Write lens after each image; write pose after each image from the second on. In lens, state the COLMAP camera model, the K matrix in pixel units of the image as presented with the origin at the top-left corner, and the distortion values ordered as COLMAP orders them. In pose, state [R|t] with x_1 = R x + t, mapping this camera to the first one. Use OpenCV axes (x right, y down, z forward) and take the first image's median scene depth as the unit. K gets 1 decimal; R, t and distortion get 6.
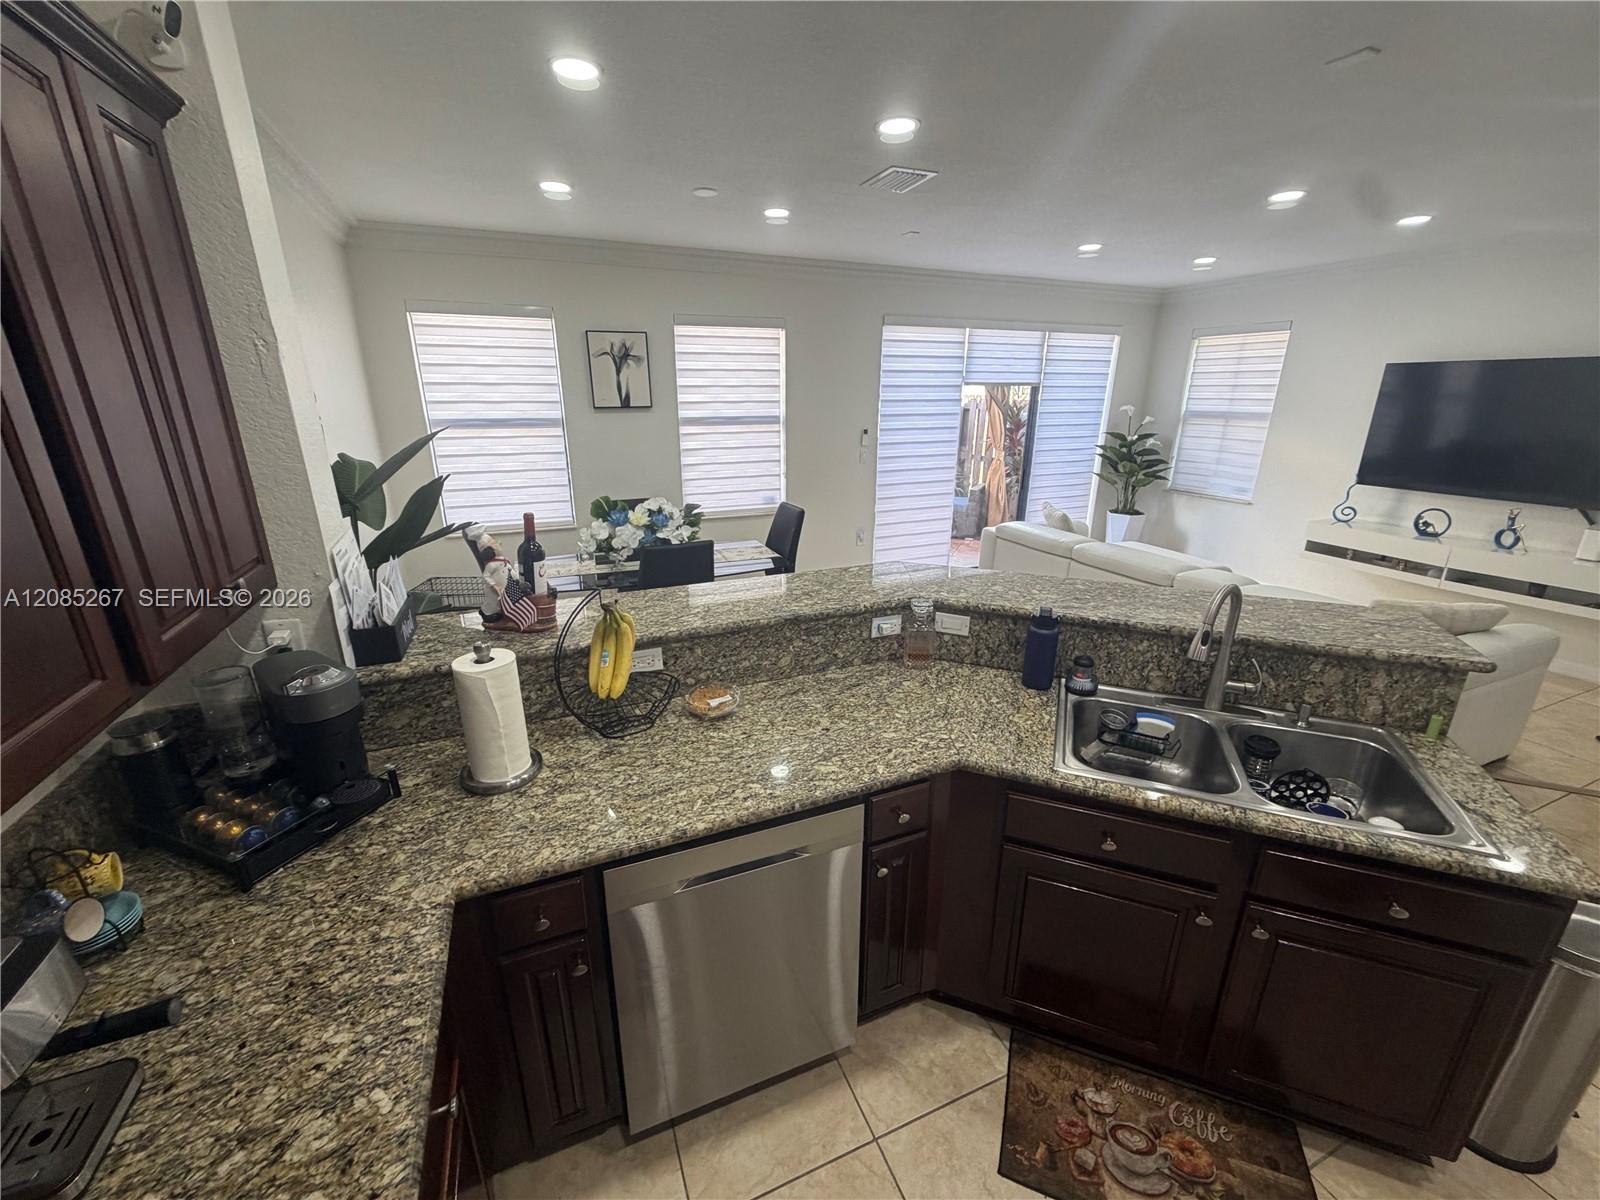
lens RADIAL K [[635.7, 0, 795.4], [0, 635.7, 601.7], [0, 0, 1]] dist [-0.000929, -0.000190]
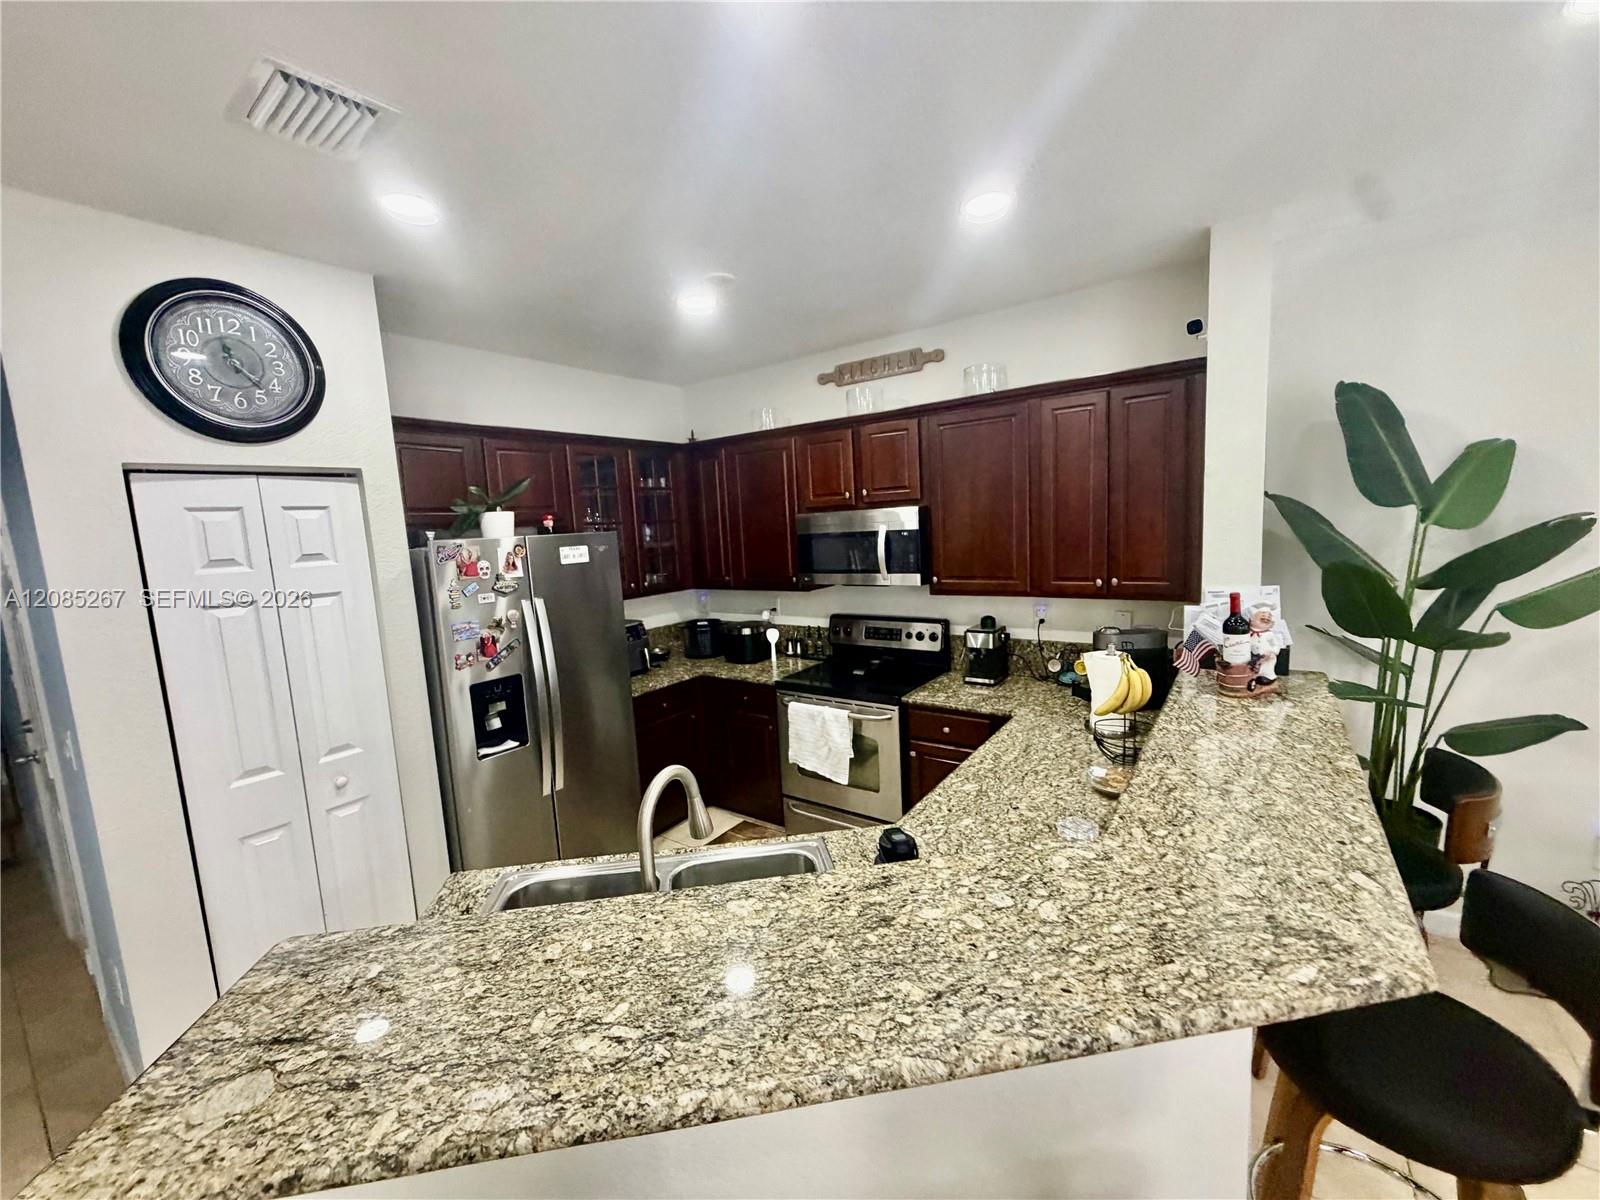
lens RADIAL K [[635.7, 0, 795.4], [0, 635.7, 601.7], [0, 0, 1]] dist [-0.000929, -0.000190]
pose [[-0.854367, 0.110302, -0.507830, 0.320157], [-0.110922, 0.915988, 0.385568, -0.179534], [0.507695, 0.385746, -0.770355, 0.553283]]
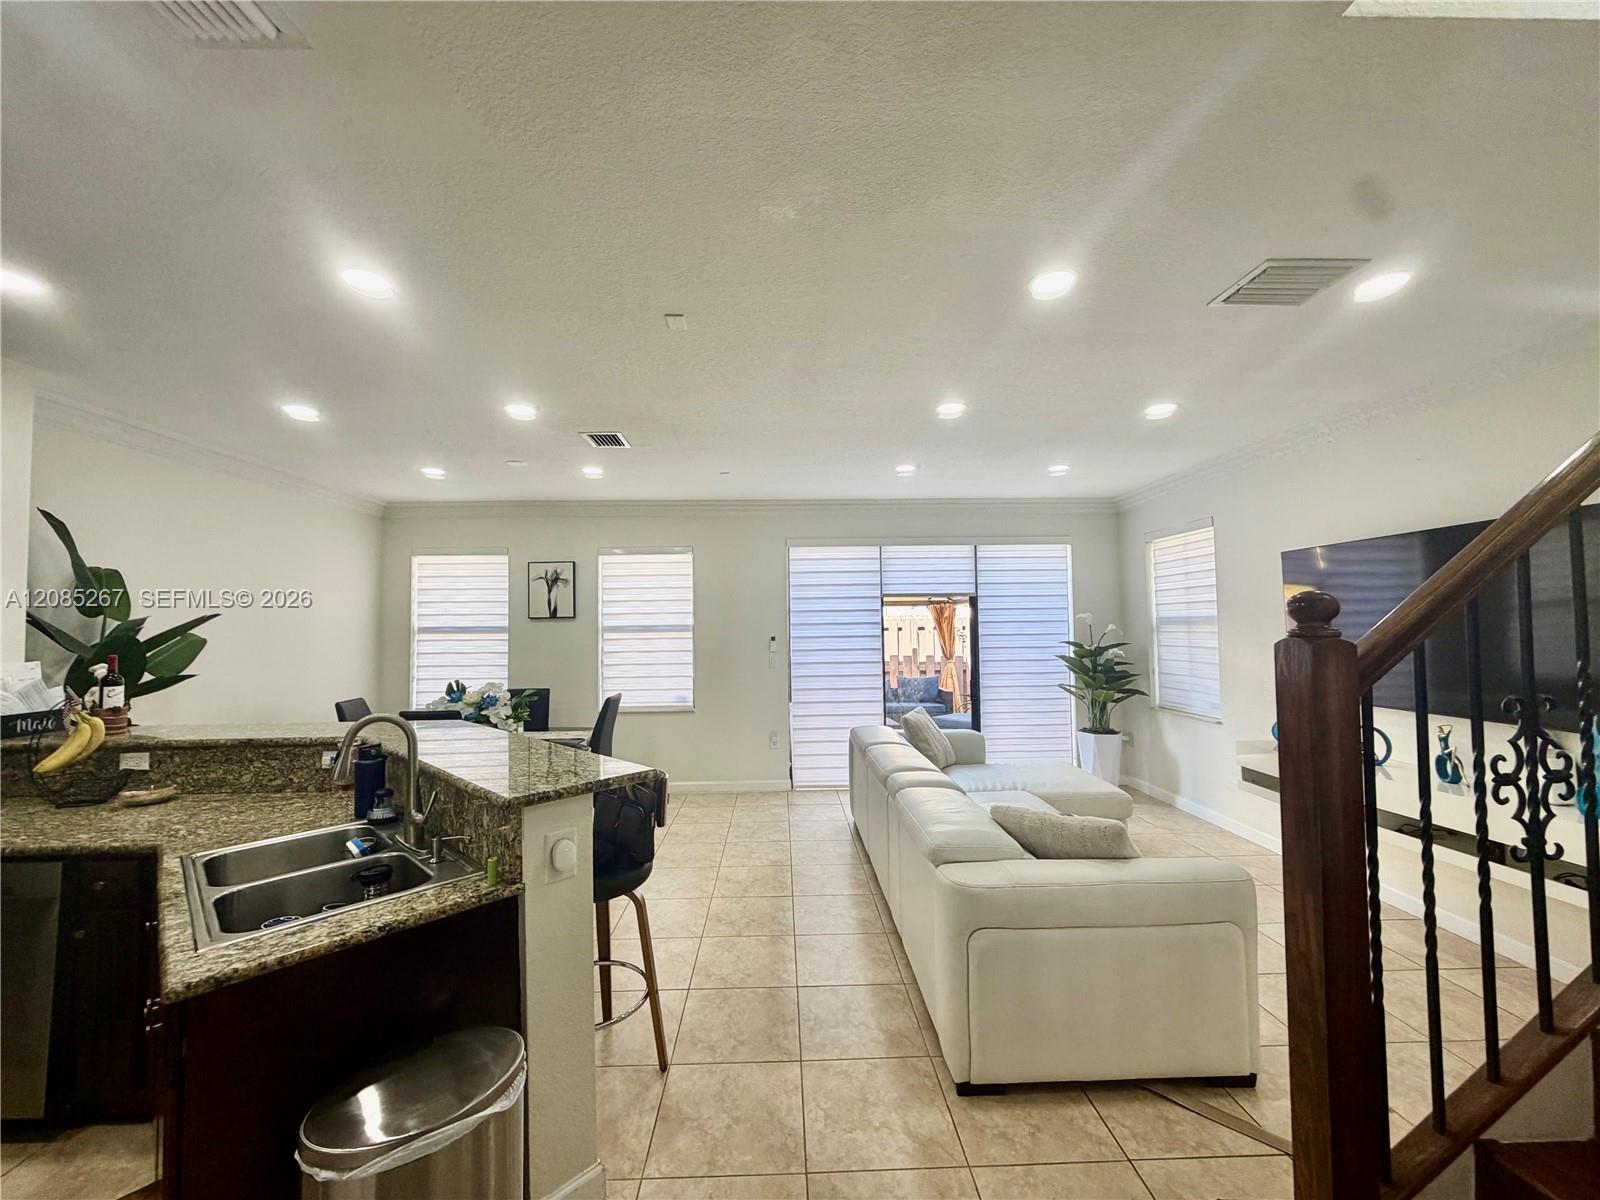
lens RADIAL K [[635.7, 0, 795.4], [0, 635.7, 601.7], [0, 0, 1]] dist [-0.000929, -0.000190]
pose [[0.931735, -0.026741, -0.362152, 0.637582], [-0.101974, 0.937889, -0.331610, 0.030946], [0.348526, 0.345903, 0.871137, 0.066508]]
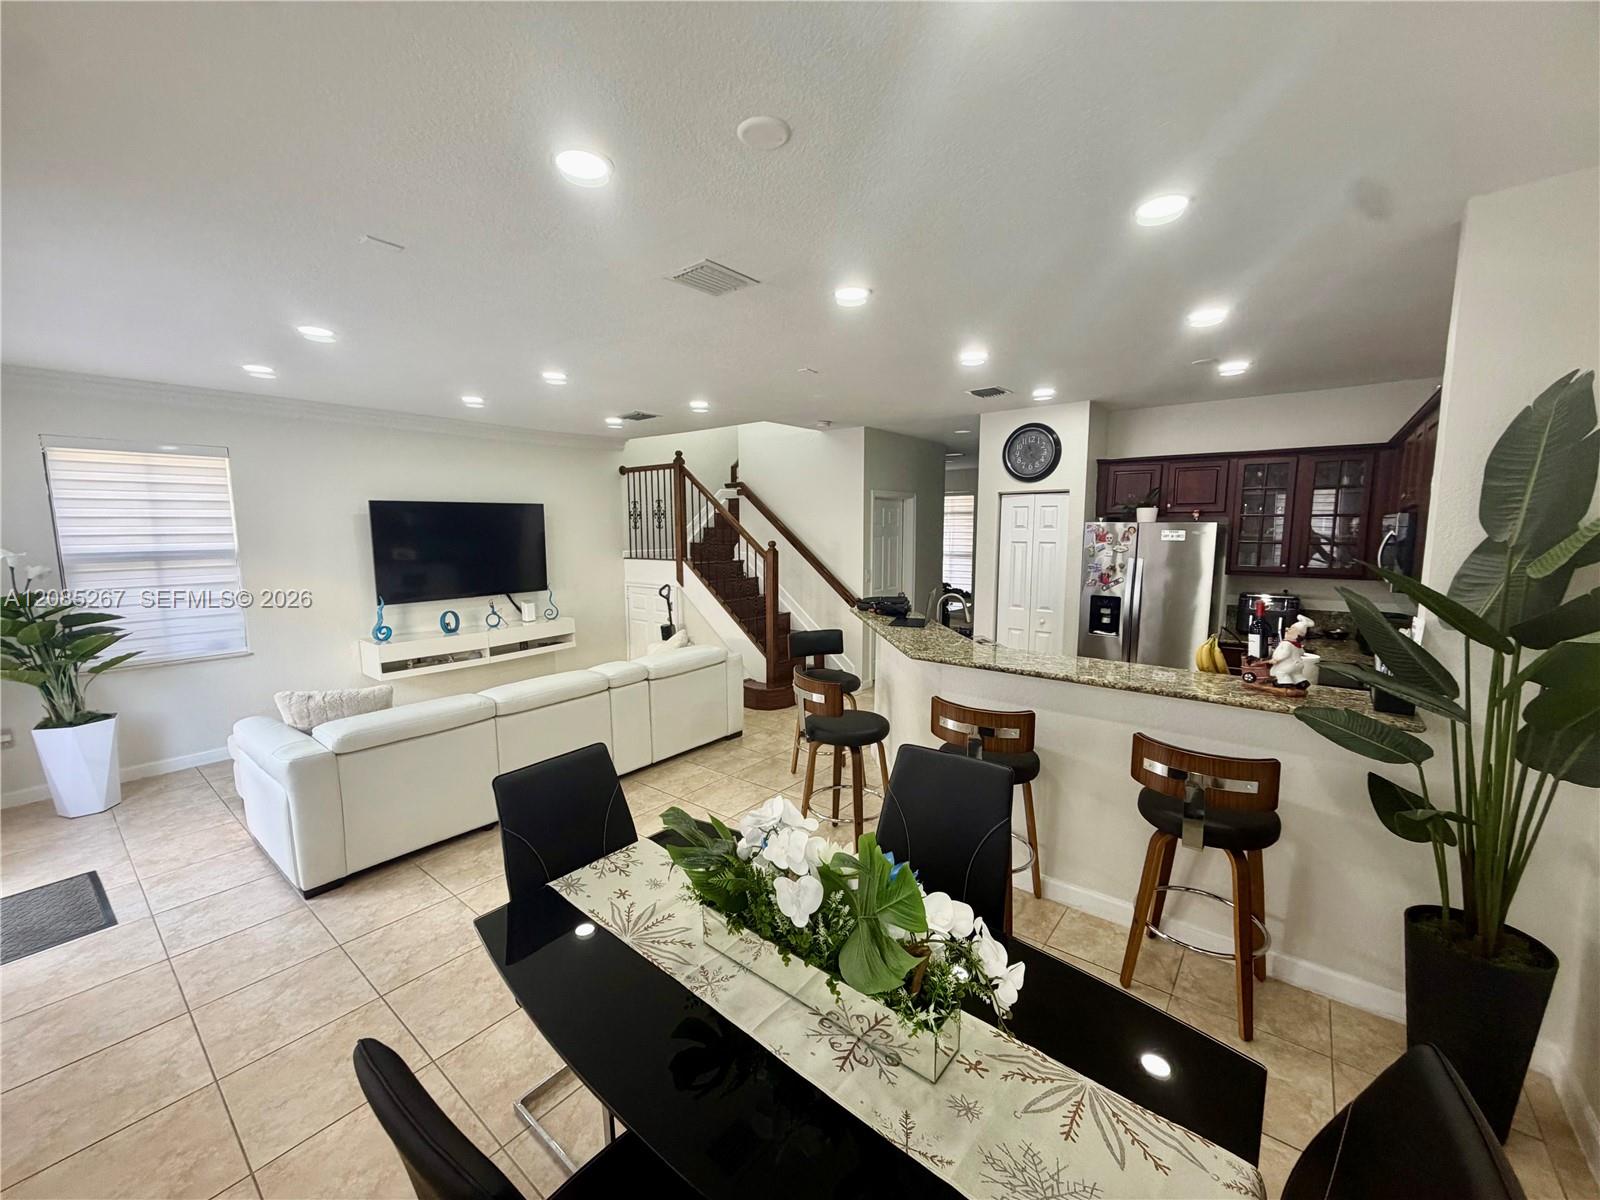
lens RADIAL K [[635.7, 0, 795.4], [0, 635.7, 601.7], [0, 0, 1]] dist [-0.000929, -0.000190]
pose [[-0.475430, -0.107813, 0.873122, -0.432759], [0.280606, 0.922041, 0.266648, -0.299617], [-0.833802, 0.371776, -0.408113, 0.901373]]
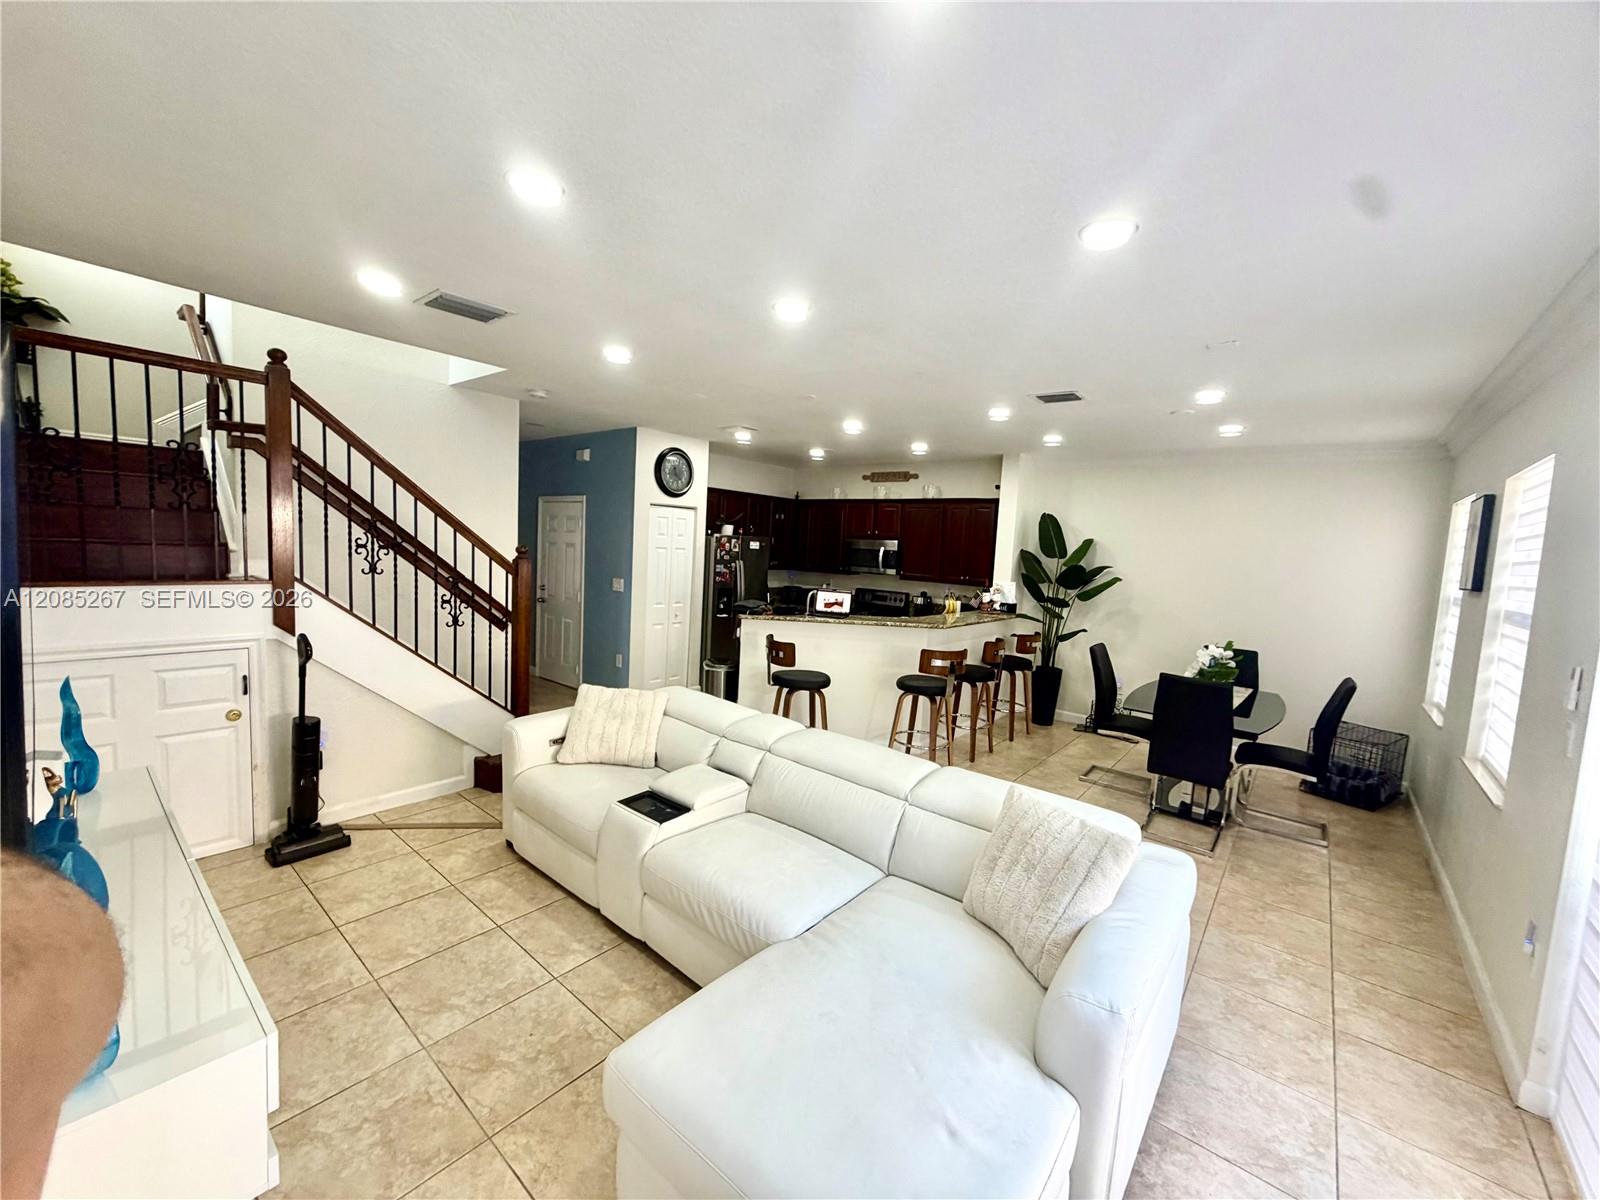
lens RADIAL K [[633.7, 0, 800.0], [0, 633.7, 600.0], [0, 0, 1]] dist [-0.023349, -0.000241]
pose [[-0.882190, -0.006738, -0.470846, 0.813688], [-0.197898, 0.912616, 0.357727, -0.409034], [0.427292, 0.408762, -0.806434, 1.290461]]
